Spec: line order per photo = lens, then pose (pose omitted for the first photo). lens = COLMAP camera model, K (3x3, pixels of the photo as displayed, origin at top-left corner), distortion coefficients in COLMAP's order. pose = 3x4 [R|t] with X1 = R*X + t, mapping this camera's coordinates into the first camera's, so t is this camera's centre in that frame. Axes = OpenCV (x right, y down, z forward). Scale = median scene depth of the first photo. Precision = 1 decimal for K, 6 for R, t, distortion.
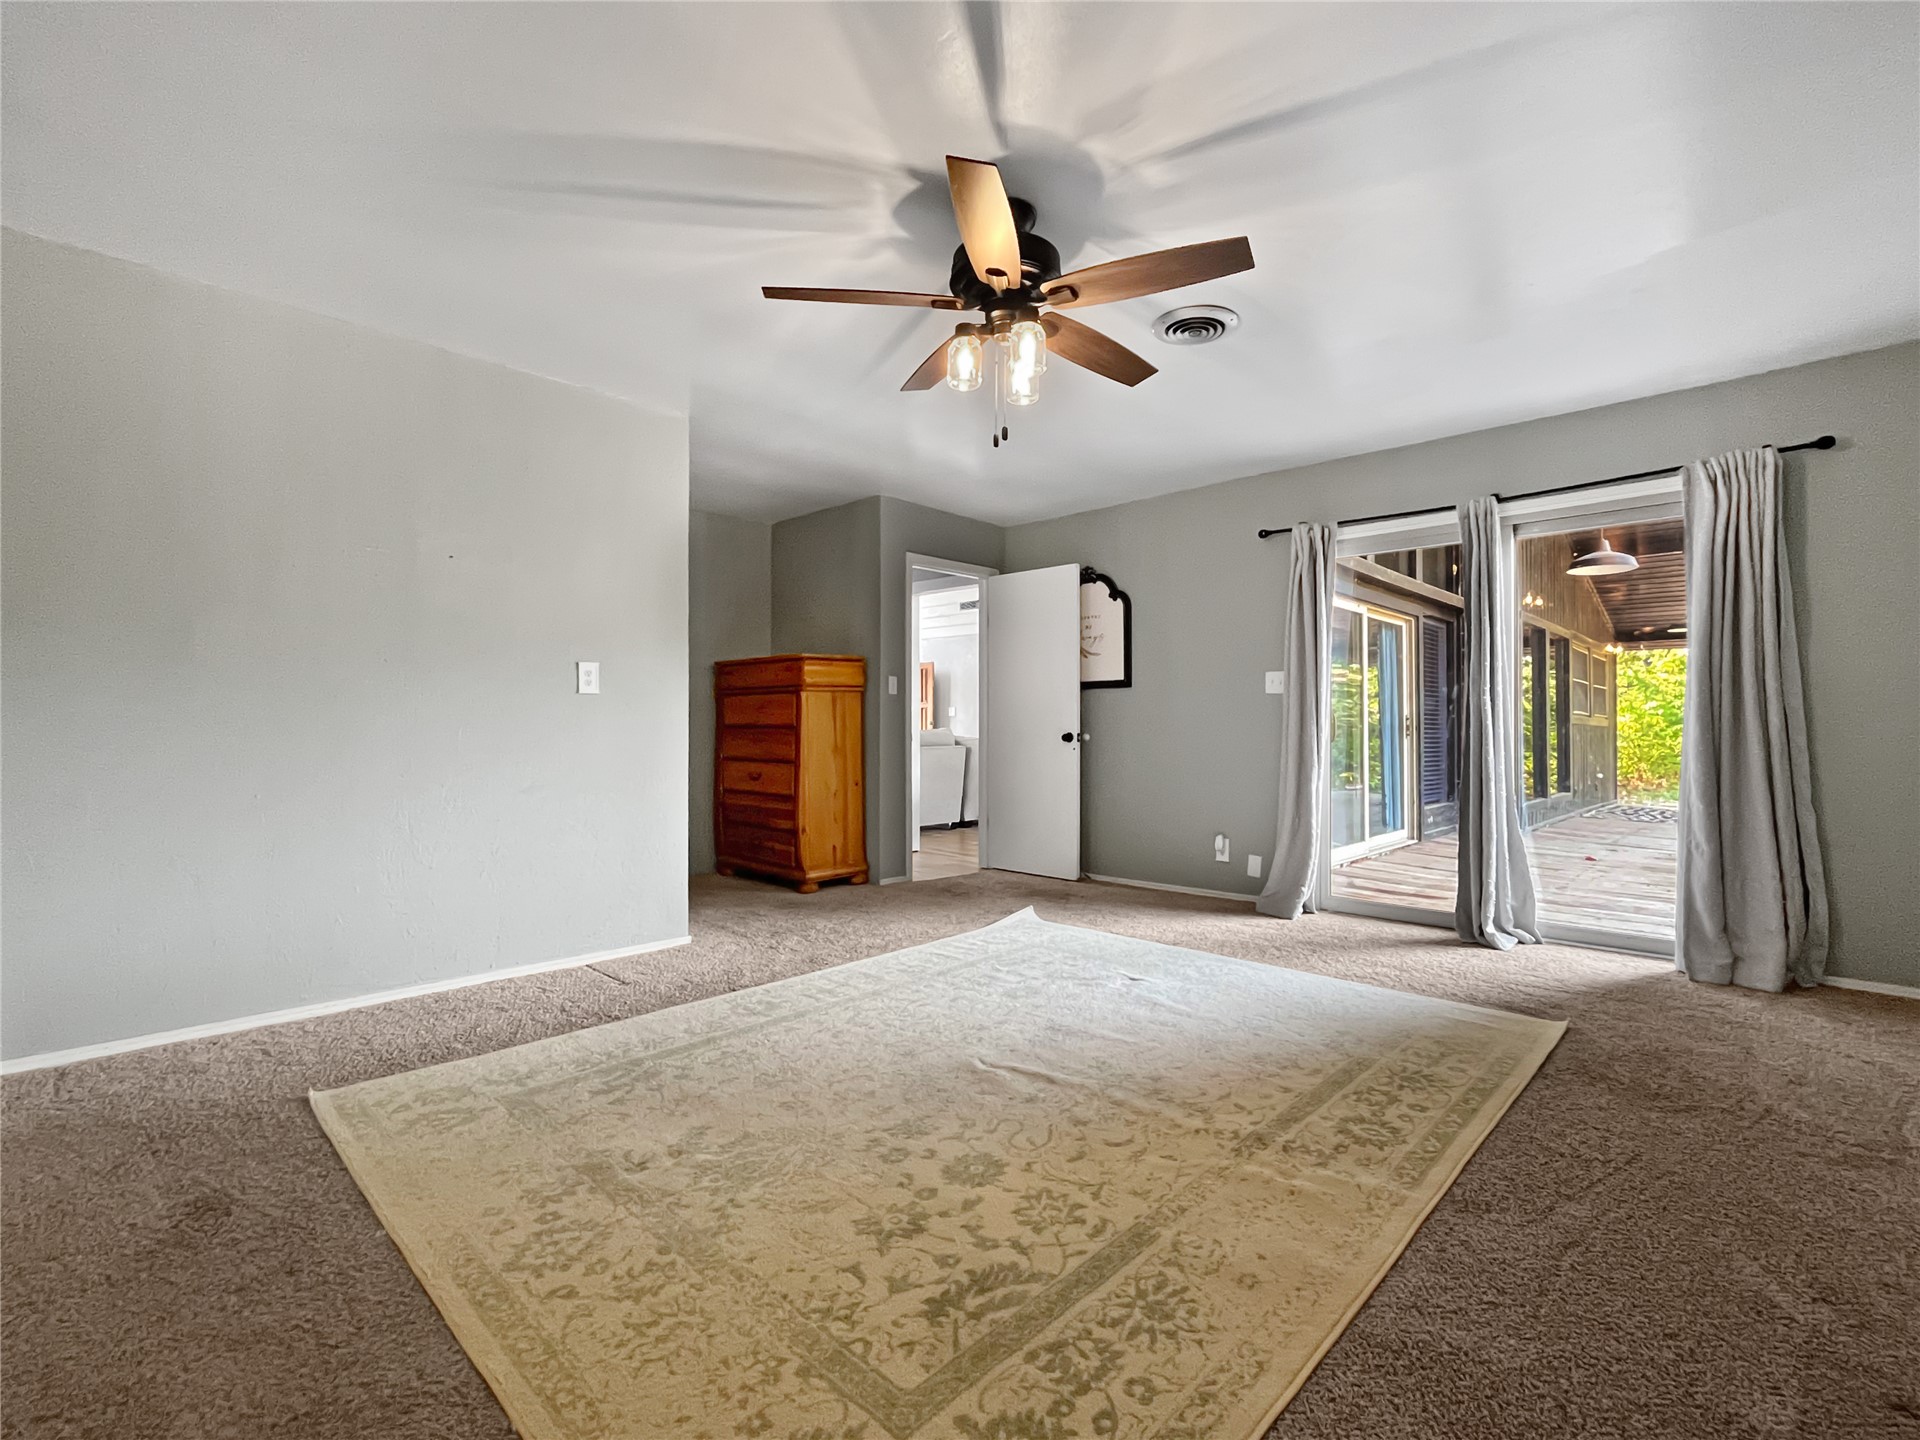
lens RADIAL K [[887.8, 0, 962.0], [0, 887.8, 717.5], [0, 0, 1]] dist [-0.000072, -0.000031]
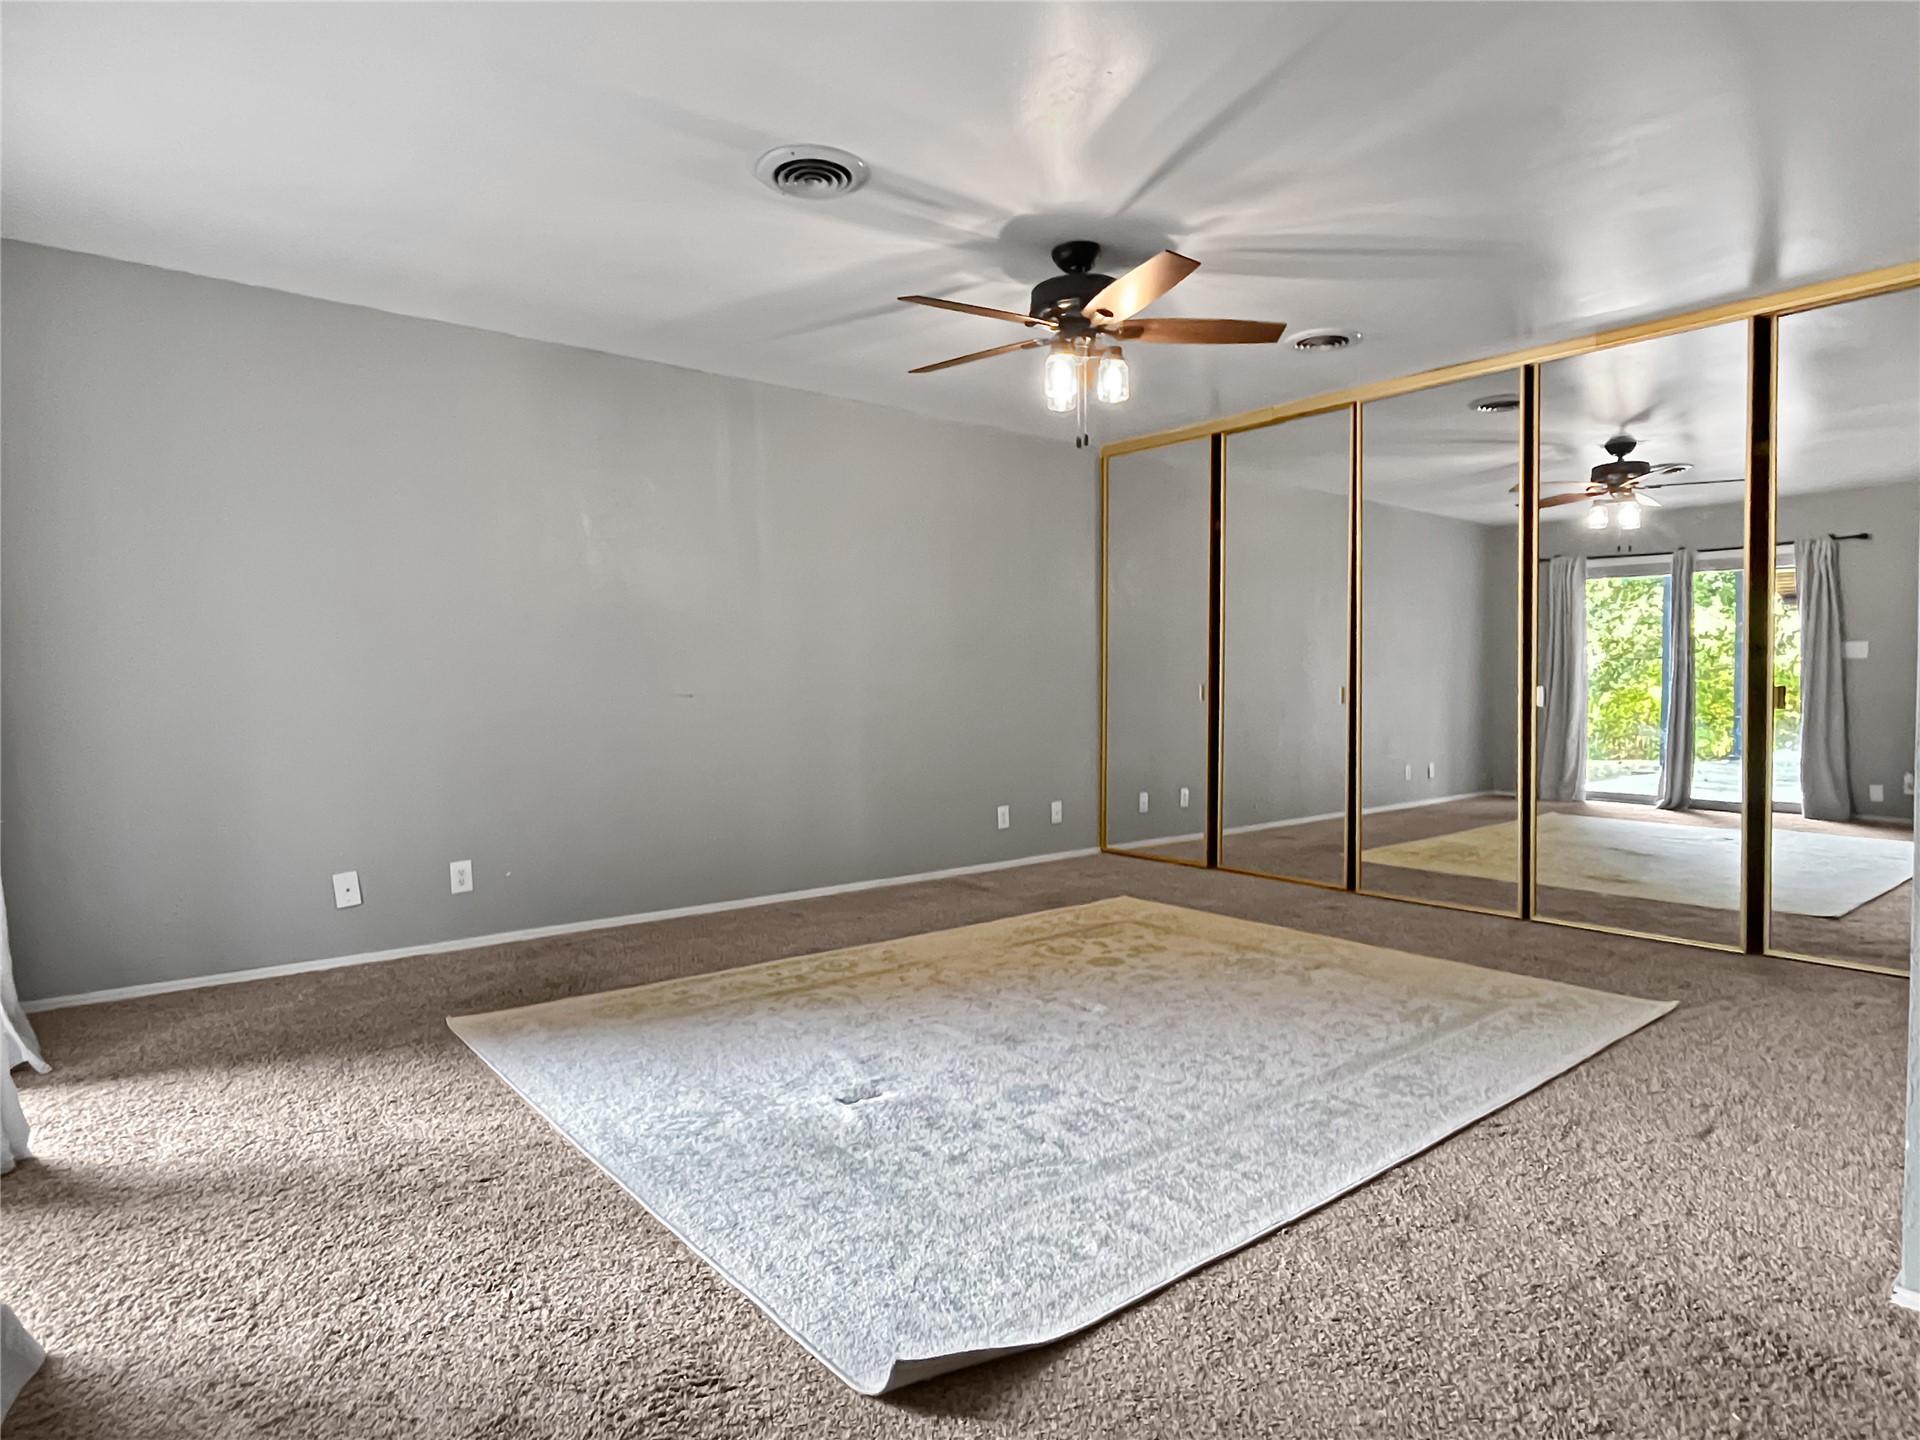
lens RADIAL K [[1094.2, 0, 957.3], [0, 1094.2, 718.6], [0, 0, 1]] dist [0.001249, 0.000093]
pose [[-0.992590, -0.000011, 0.121510, 0.024729], [0.003062, 0.999680, 0.025100, 0.004384], [-0.121472, 0.025287, -0.992273, 1.954359]]
